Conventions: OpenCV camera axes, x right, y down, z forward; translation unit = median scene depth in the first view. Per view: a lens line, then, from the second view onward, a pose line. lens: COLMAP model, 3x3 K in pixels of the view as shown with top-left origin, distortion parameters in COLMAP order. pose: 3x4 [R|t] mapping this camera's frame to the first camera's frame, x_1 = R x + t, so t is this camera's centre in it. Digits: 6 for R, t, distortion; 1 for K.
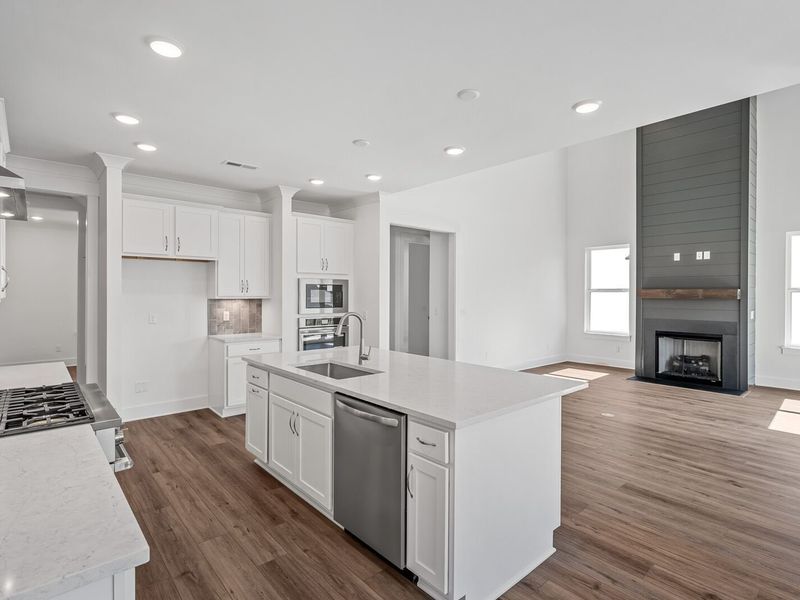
lens RADIAL K [[407.8, 0, 392.3], [0, 407.8, 293.9], [0, 0, 1]] dist [0.009656, -0.001637]
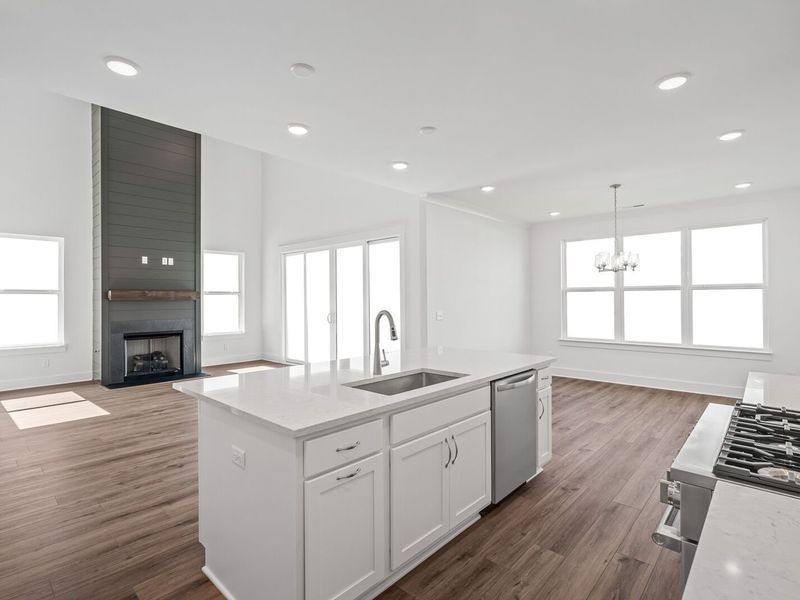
lens RADIAL K [[407.8, 0, 396.0], [0, 407.8, 297.2], [0, 0, 1]] dist [0.009656, -0.001637]
pose [[-0.099218, 0.000929, 0.995065, -0.430474], [0.007697, 0.999970, -0.000166, 0.009667], [-0.995036, 0.007642, -0.099223, 0.504781]]
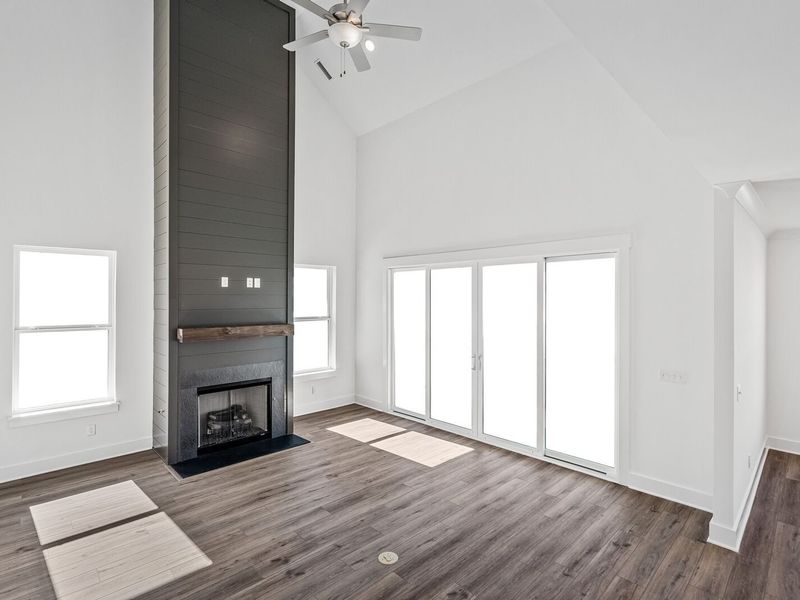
lens RADIAL K [[407.8, 0, 399.1], [0, 407.8, 297.4], [0, 0, 1]] dist [0.009656, -0.001637]
pose [[-0.054062, -0.003973, 0.998530, -0.063166], [-0.000660, 0.999992, 0.003943, -0.070574], [-0.998537, -0.000446, -0.054065, 0.779878]]
